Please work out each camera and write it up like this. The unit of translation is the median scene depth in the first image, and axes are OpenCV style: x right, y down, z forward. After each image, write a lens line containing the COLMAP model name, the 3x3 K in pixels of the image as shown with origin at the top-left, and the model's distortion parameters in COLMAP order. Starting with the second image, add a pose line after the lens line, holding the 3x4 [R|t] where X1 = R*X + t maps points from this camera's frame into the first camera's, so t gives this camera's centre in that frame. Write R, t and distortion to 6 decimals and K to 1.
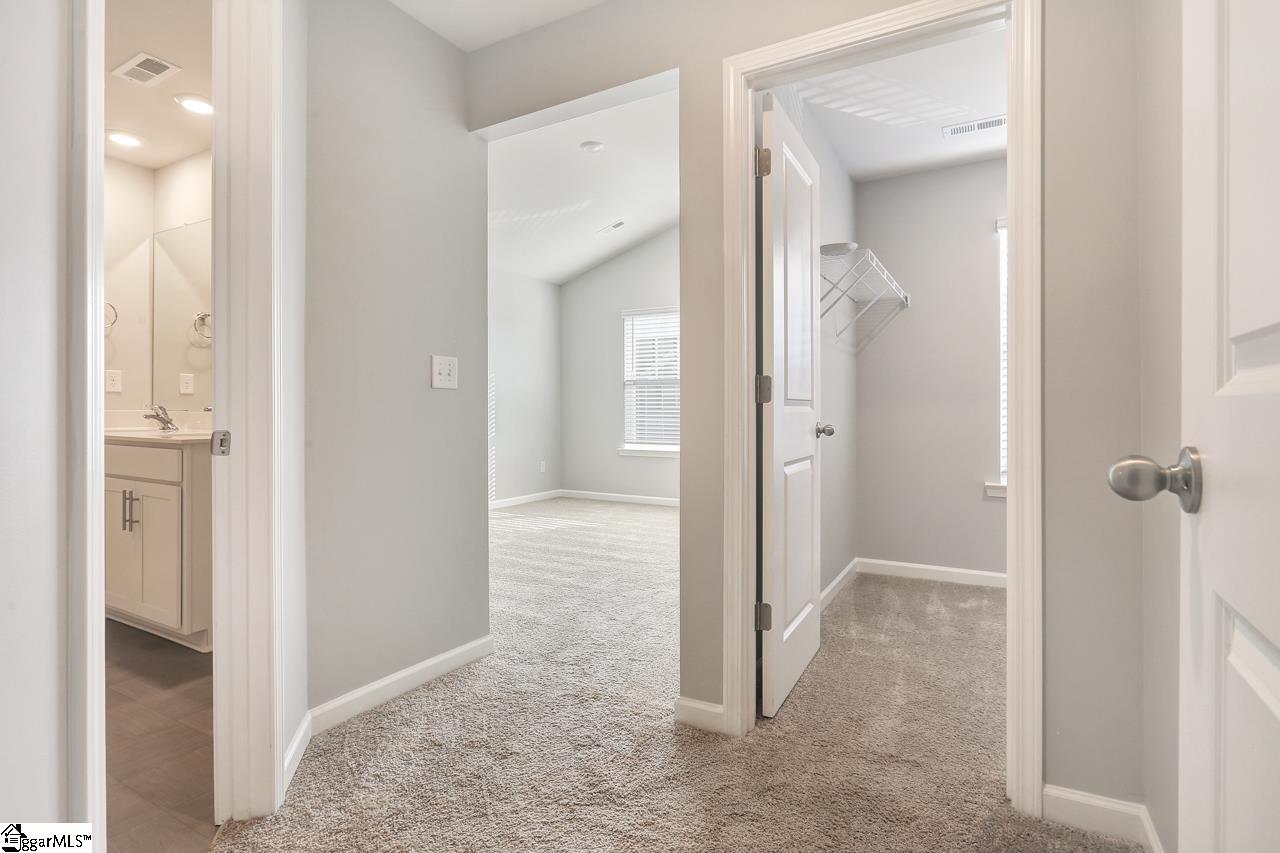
lens RADIAL K [[633.0, 0, 630.5], [0, 633.0, 418.6], [0, 0, 1]] dist [0.001902, 0.000394]
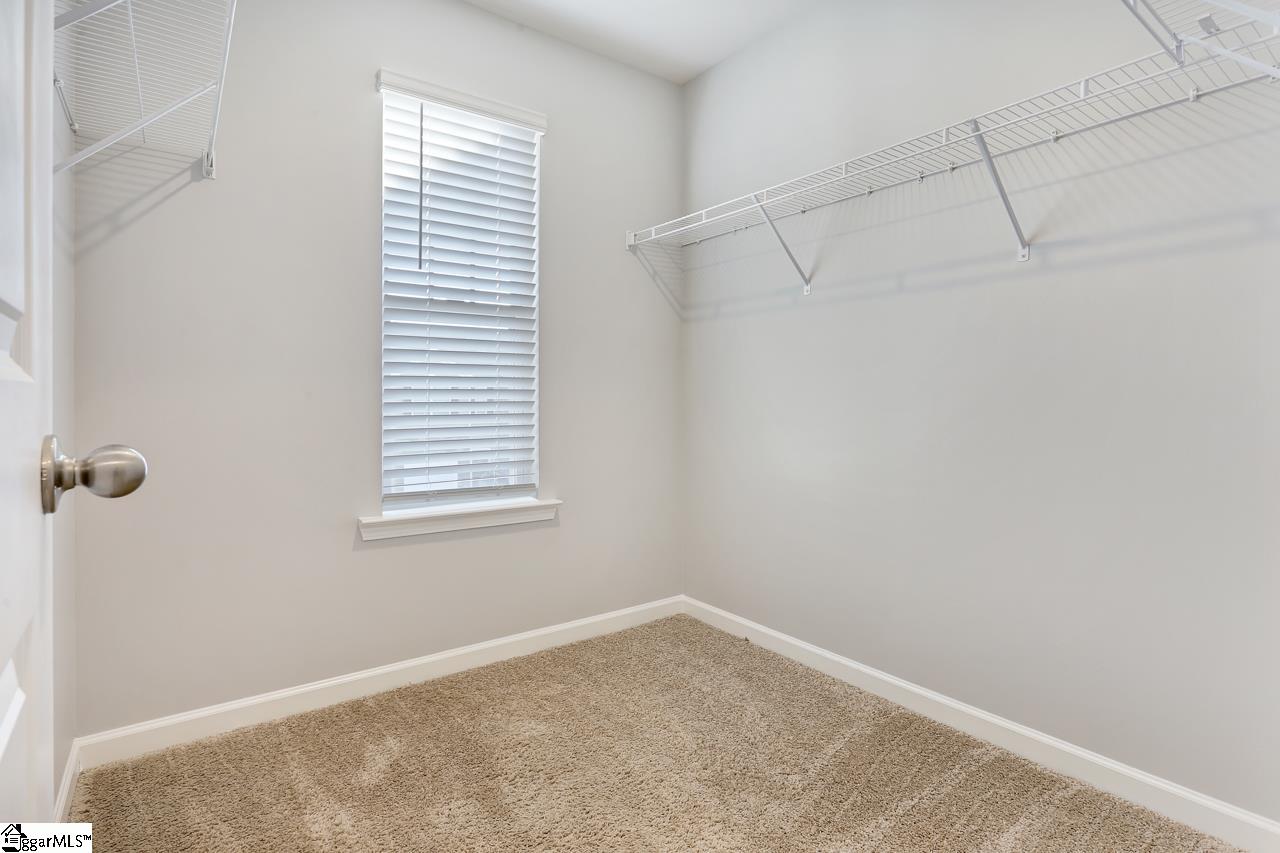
lens RADIAL K [[635.0, 0, 639.9], [0, 635.0, 402.5], [0, 0, 1]] dist [-0.000383, -0.000194]
pose [[0.407128, 0.000048, 0.913371, 0.135070], [0.004053, 0.999990, -0.001859, -0.002483], [-0.913362, 0.004458, 0.407124, 0.530203]]
